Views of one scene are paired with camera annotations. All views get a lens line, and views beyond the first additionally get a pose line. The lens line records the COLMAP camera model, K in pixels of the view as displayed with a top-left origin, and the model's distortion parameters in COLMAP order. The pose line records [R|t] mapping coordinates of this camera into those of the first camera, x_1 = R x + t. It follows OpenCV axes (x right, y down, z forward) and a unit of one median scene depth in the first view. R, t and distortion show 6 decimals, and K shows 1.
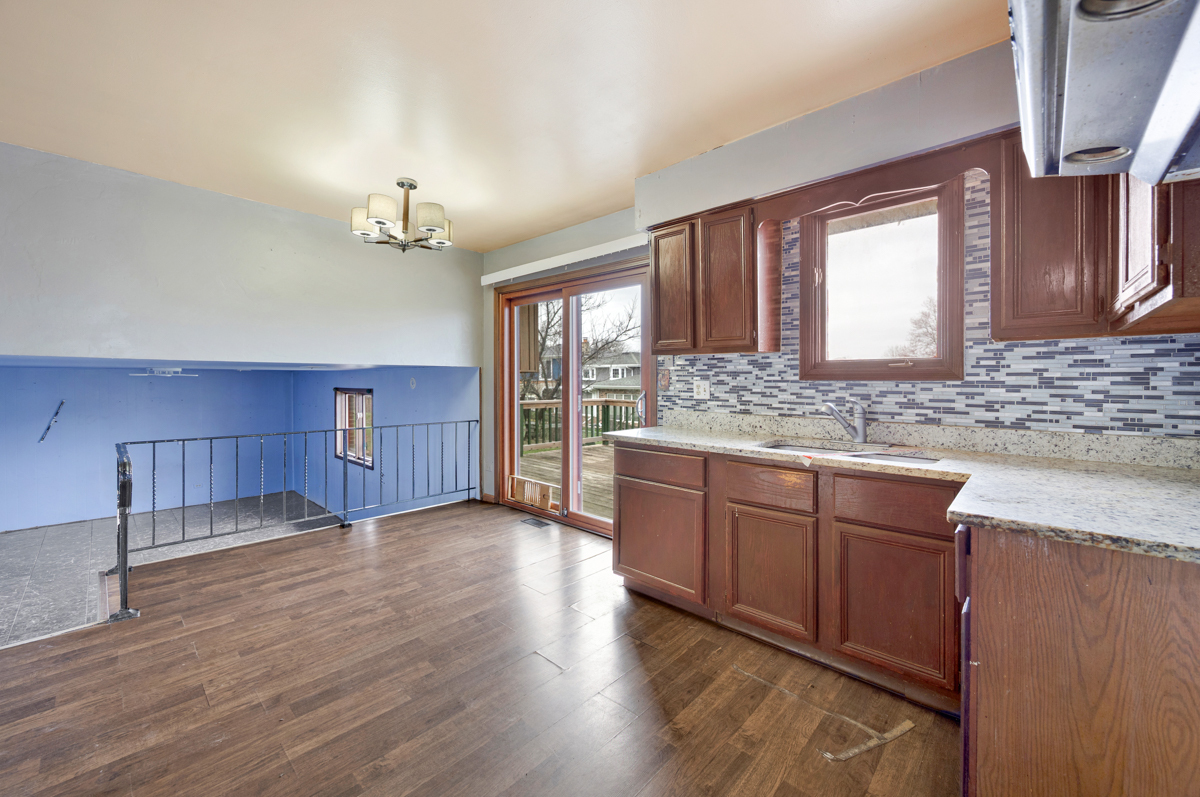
lens RADIAL K [[467.4, 0, 601.7], [0, 467.4, 384.9], [0, 0, 1]] dist [-0.000624, -0.000391]
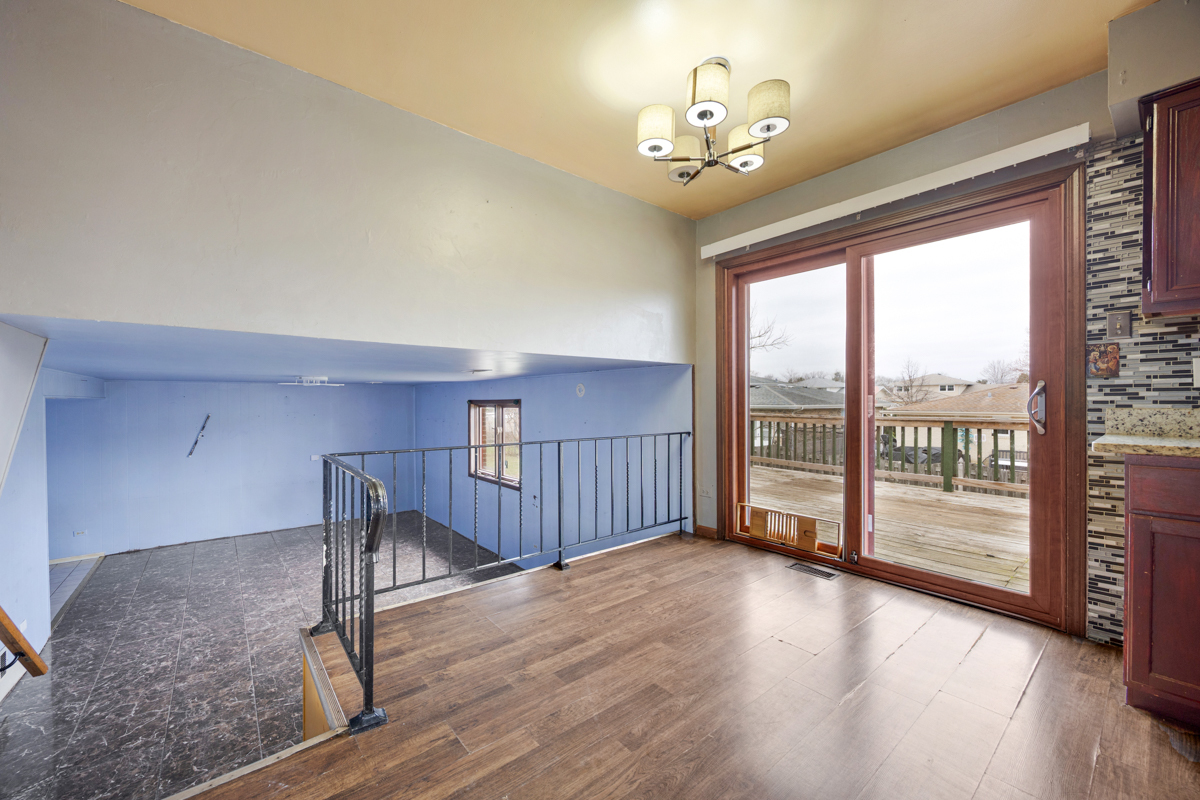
lens RADIAL K [[467.4, 0, 603.9], [0, 467.4, 402.2], [0, 0, 1]] dist [-0.000624, -0.000391]
pose [[0.991674, -0.007785, -0.128537, -0.514319], [0.006908, 0.999950, -0.007267, 0.051196], [0.128587, 0.006319, 0.991678, 0.333277]]
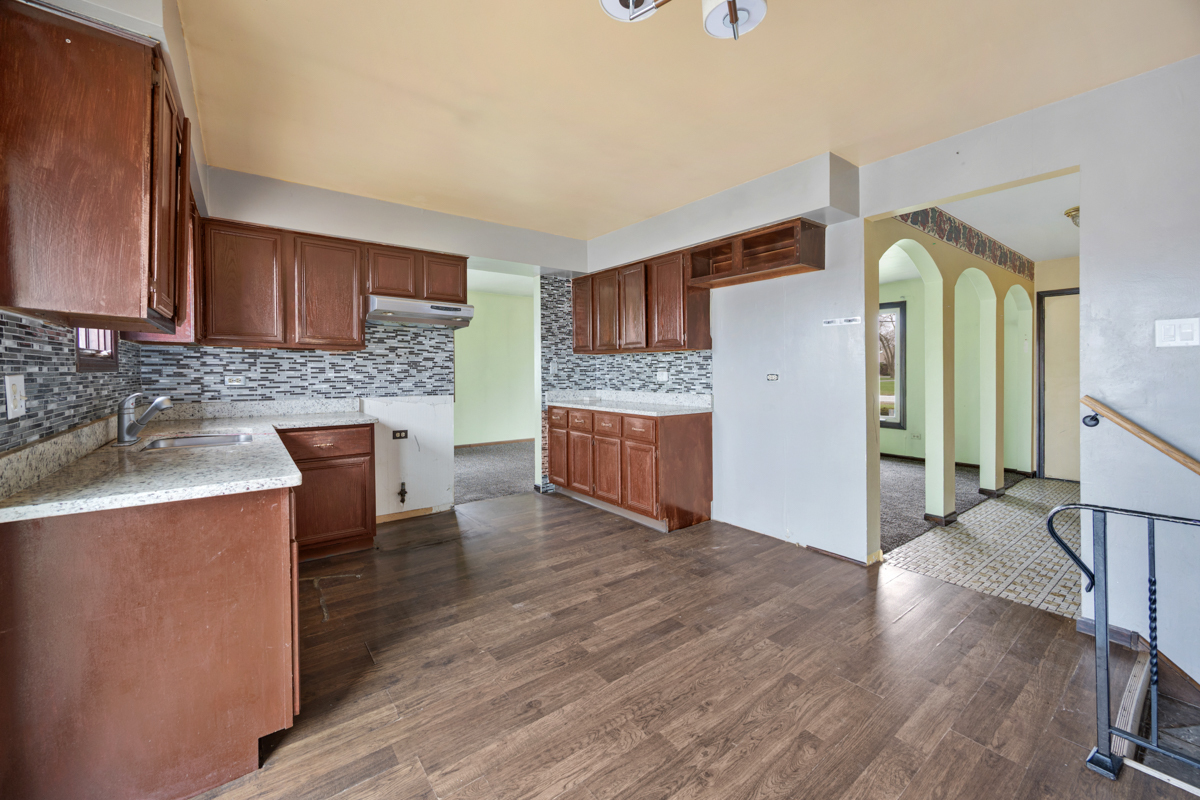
lens RADIAL K [[467.4, 0, 601.8], [0, 467.4, 389.1], [0, 0, 1]] dist [-0.000624, -0.000391]
pose [[-0.987121, -0.005451, 0.159882, -0.398870], [0.002435, 0.998792, 0.049085, -0.013978], [-0.159956, 0.048842, -0.985915, 1.401495]]
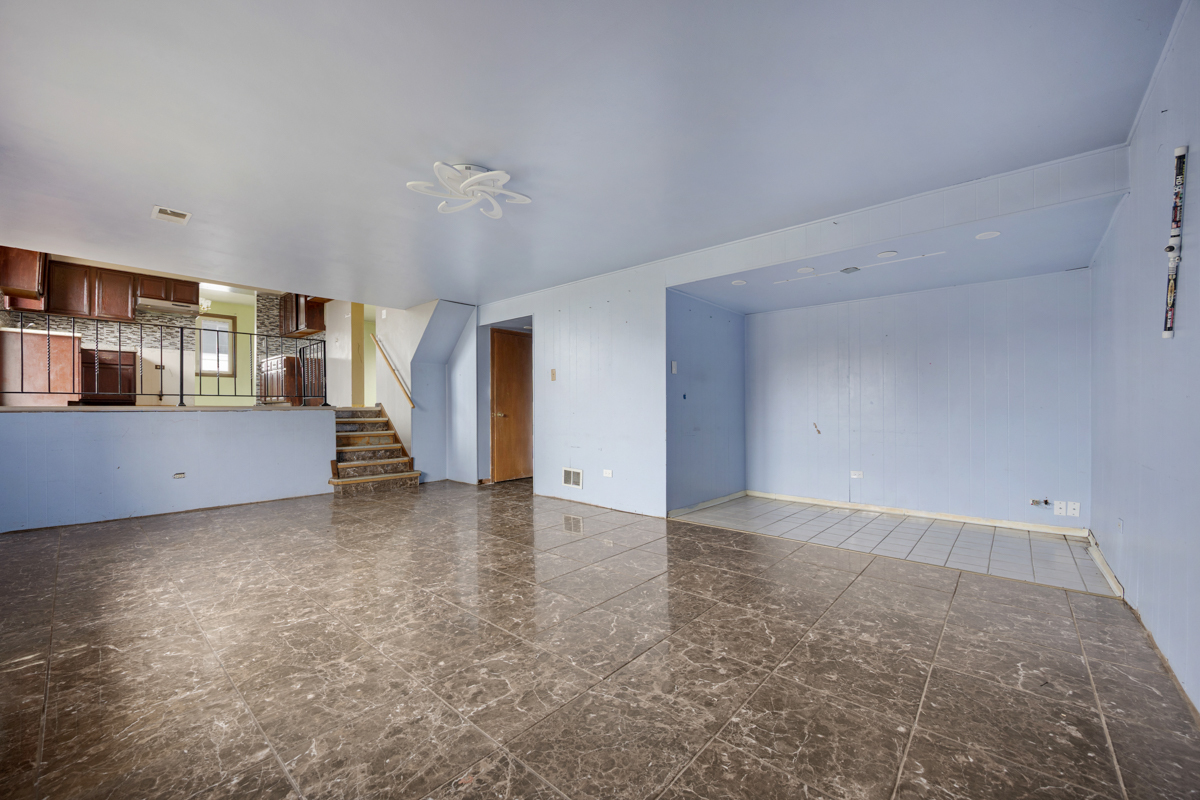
lens RADIAL K [[467.4, 0, 609.5], [0, 467.4, 410.6], [0, 0, 1]] dist [-0.000624, -0.000391]
pose [[-0.999421, 0.000275, -0.034009, -2.182793], [-0.000225, 0.999892, 0.014690, 0.399445], [0.034010, 0.014689, -0.999314, 3.033556]]
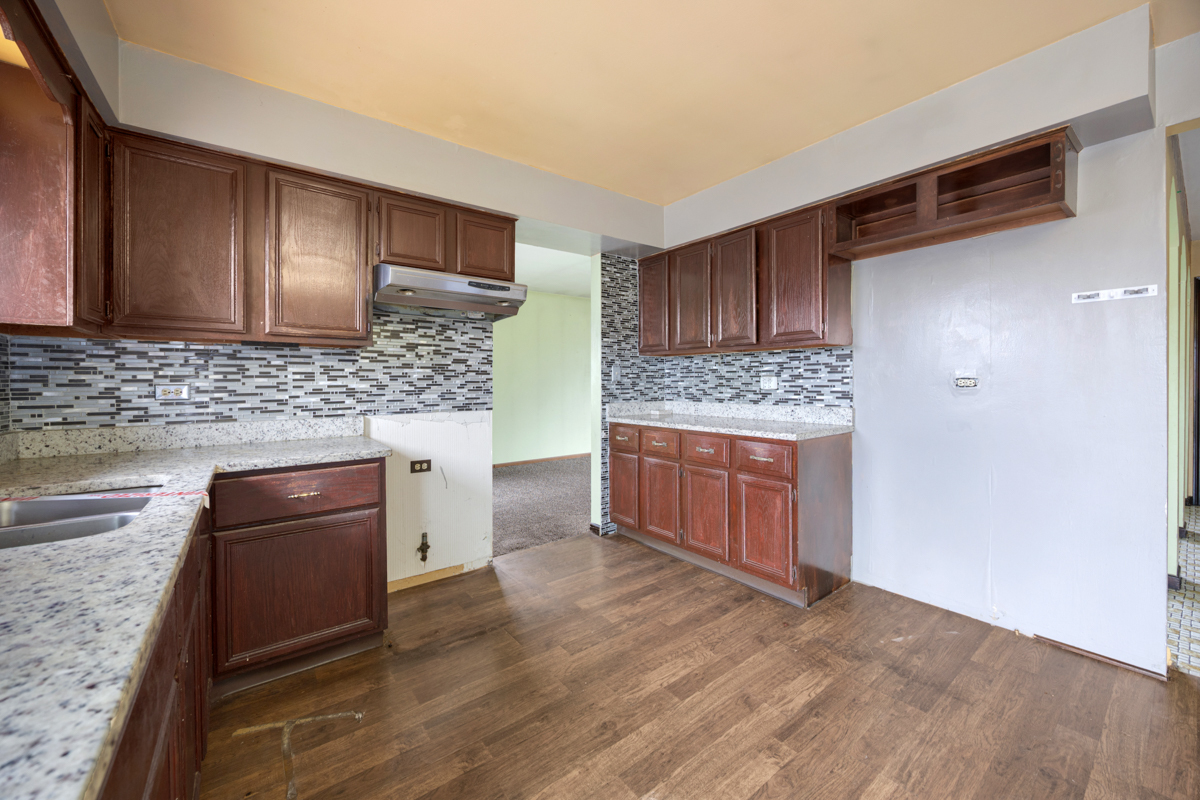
lens RADIAL K [[467.4, 0, 610.8], [0, 467.4, 386.4], [0, 0, 1]] dist [-0.000624, -0.000391]
pose [[-0.987769, 0.003932, 0.155876, -0.147887], [0.007912, 0.999658, 0.024921, -0.003882], [-0.155724, 0.025849, -0.987462, 1.057840]]
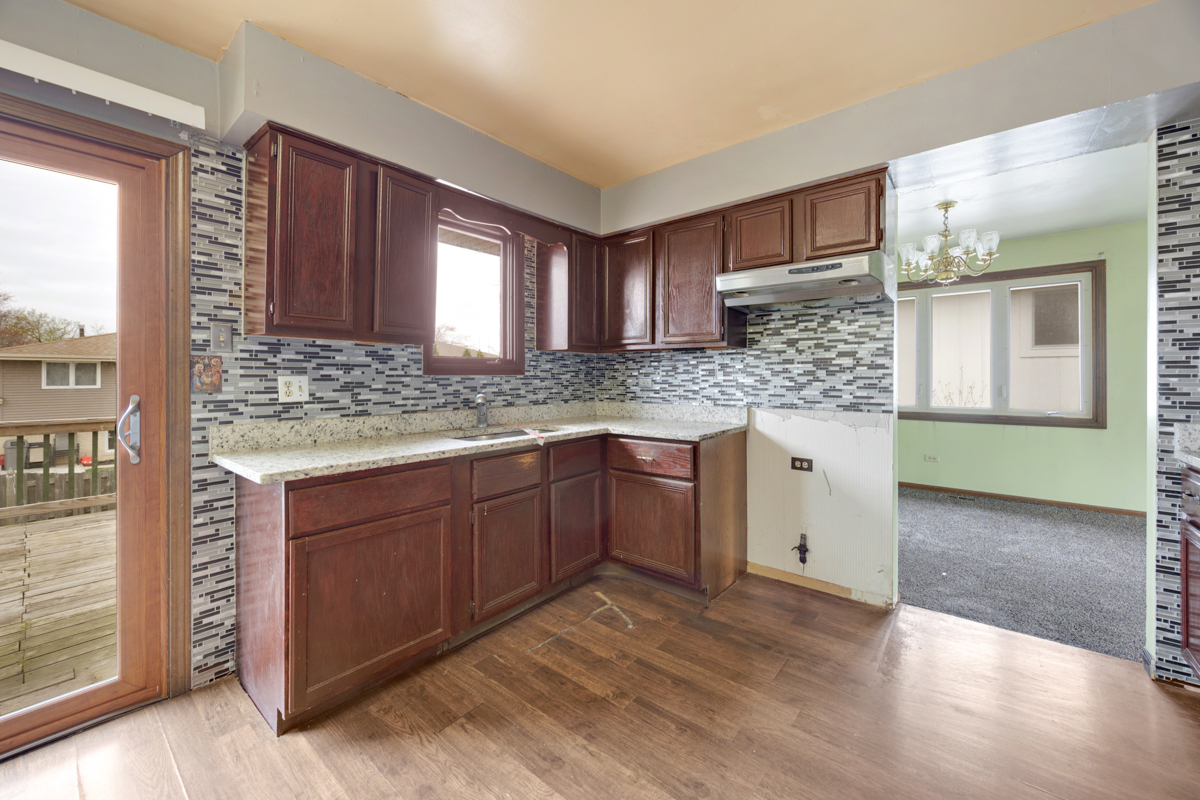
lens RADIAL K [[467.4, 0, 594.2], [0, 467.4, 377.0], [0, 0, 1]] dist [-0.000624, -0.000391]
pose [[-0.049222, -0.000088, 0.998788, -0.529414], [0.015317, 0.999882, 0.000843, -0.000559], [-0.998670, 0.015340, -0.049215, 0.628780]]
